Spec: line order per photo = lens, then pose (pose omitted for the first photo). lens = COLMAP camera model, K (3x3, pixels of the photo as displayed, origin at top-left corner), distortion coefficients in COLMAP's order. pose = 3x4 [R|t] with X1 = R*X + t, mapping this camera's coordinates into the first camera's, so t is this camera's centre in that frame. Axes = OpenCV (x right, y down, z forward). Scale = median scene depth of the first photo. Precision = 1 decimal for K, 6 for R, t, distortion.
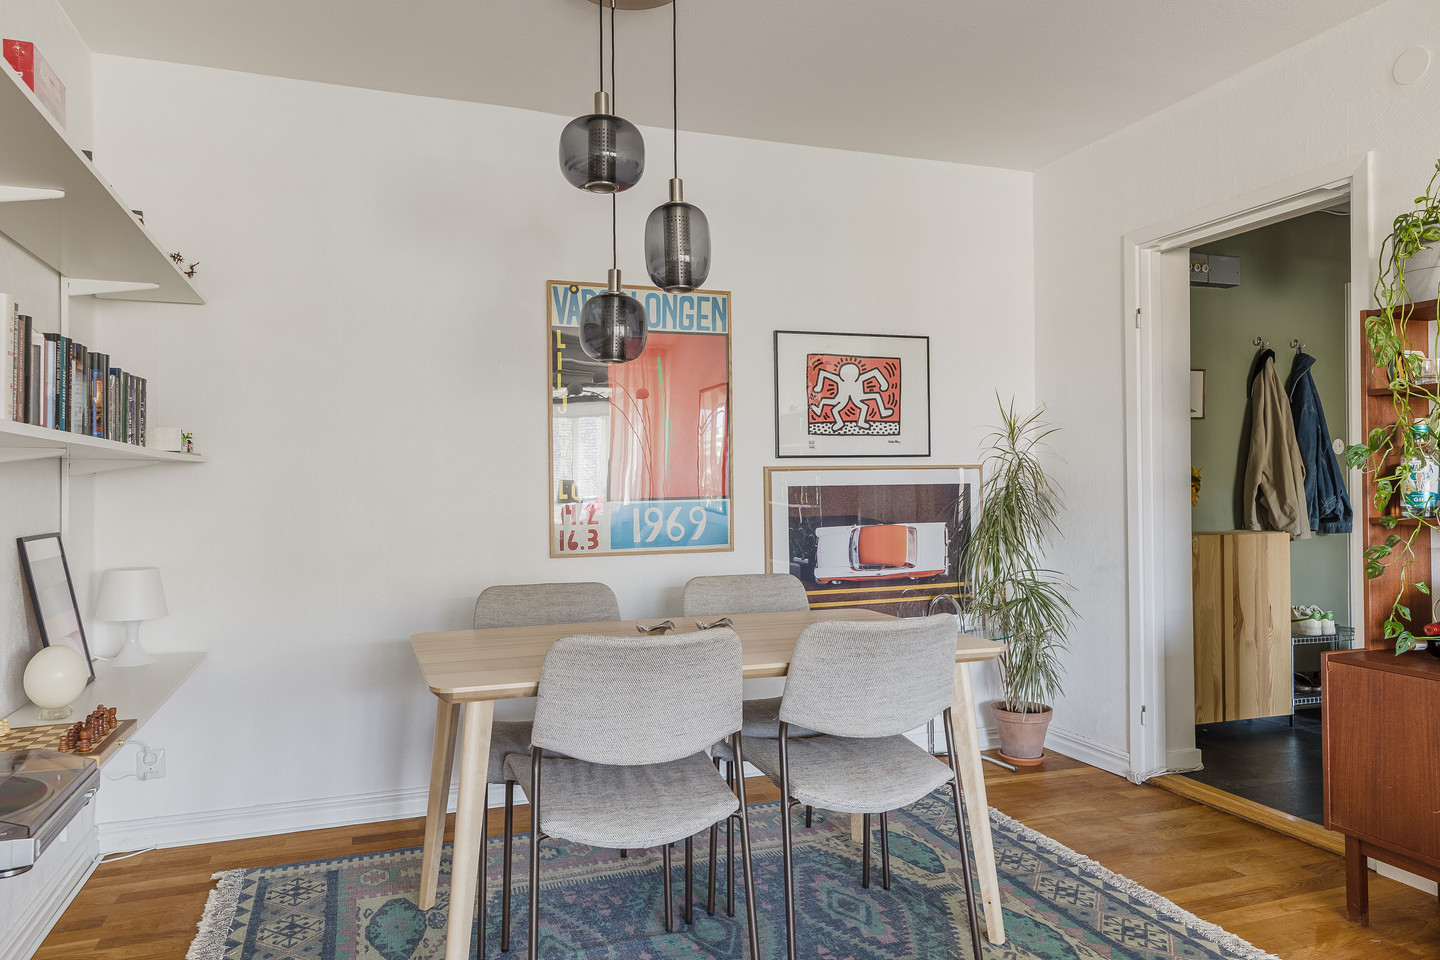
lens RADIAL K [[948.2, 0, 720.0], [0, 948.2, 480.0], [0, 0, 1]] dist [0.002828, 0.000316]
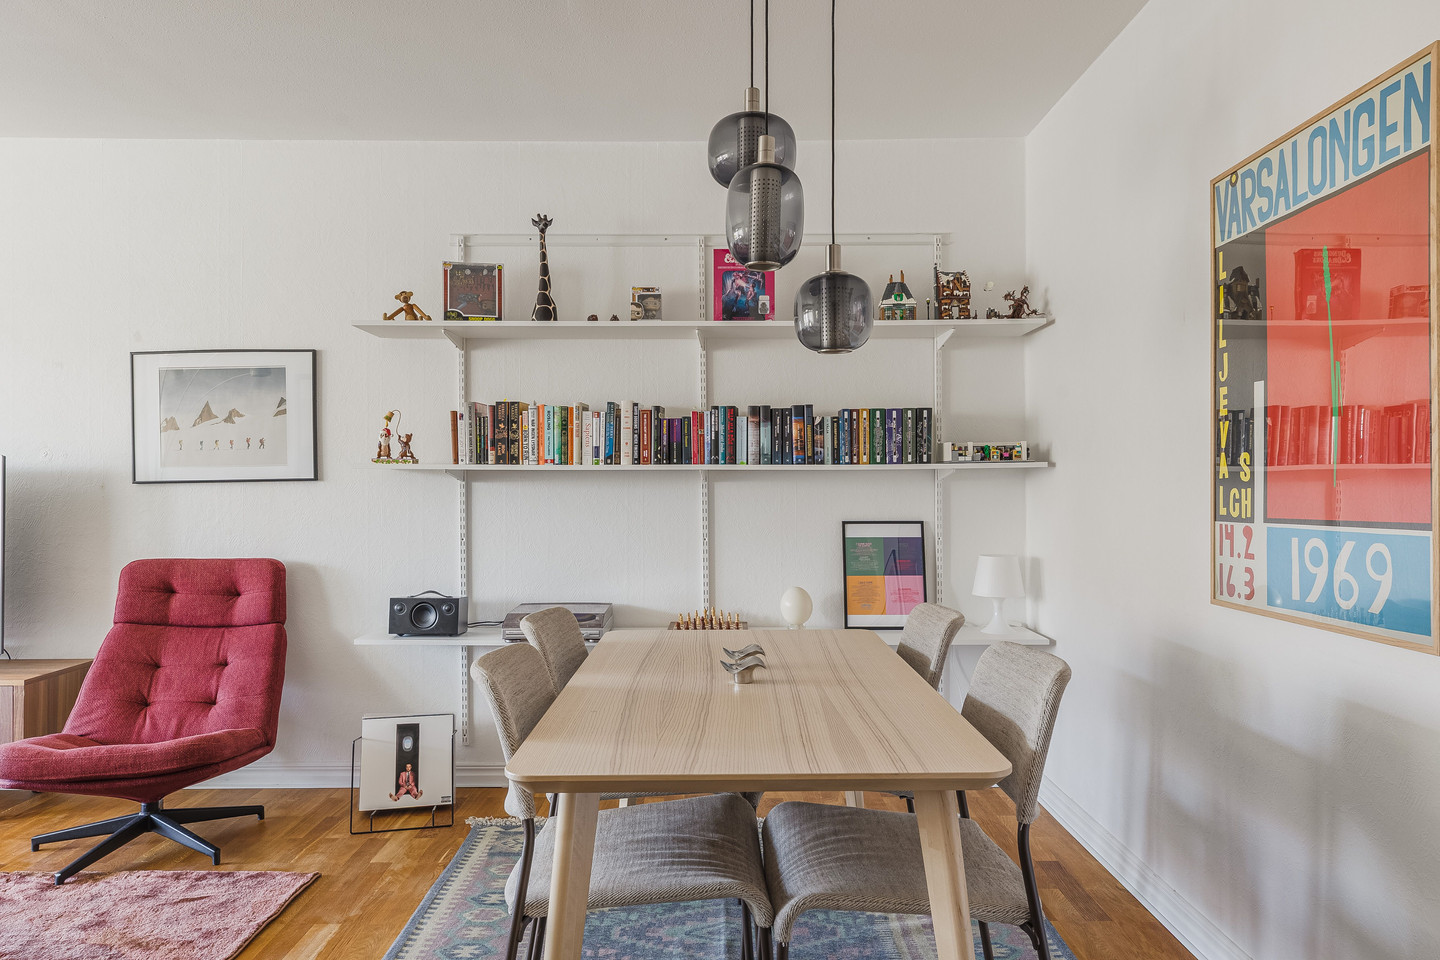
lens RADIAL K [[948.2, 0, 720.0], [0, 948.2, 480.0], [0, 0, 1]] dist [0.002828, 0.000316]
pose [[-0.327423, 0.004083, -0.944869, 0.499123], [0.011631, 0.999932, 0.000290, -0.006757], [0.944806, -0.010895, -0.327448, 0.806283]]
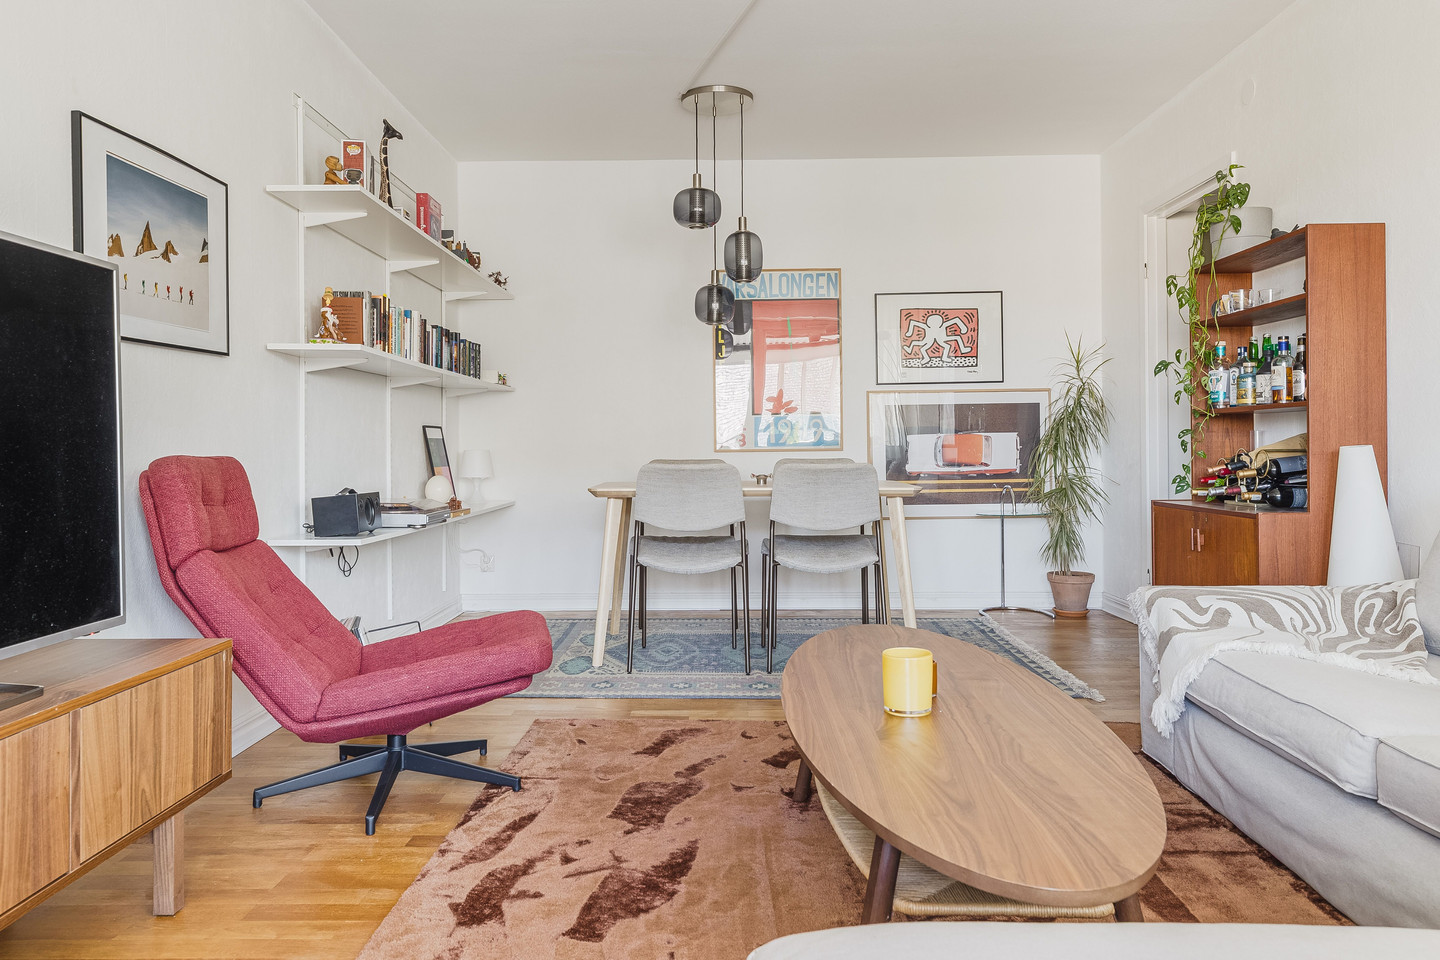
lens RADIAL K [[1016.5, 0, 720.6], [0, 1016.5, 437.9], [0, 0, 1]] dist [0.002816, 0.000683]
pose [[0.937975, -0.001495, -0.346700, 0.359015], [0.002298, 0.999996, 0.001905, 0.051030], [0.346696, -0.002584, 0.937974, -0.480283]]
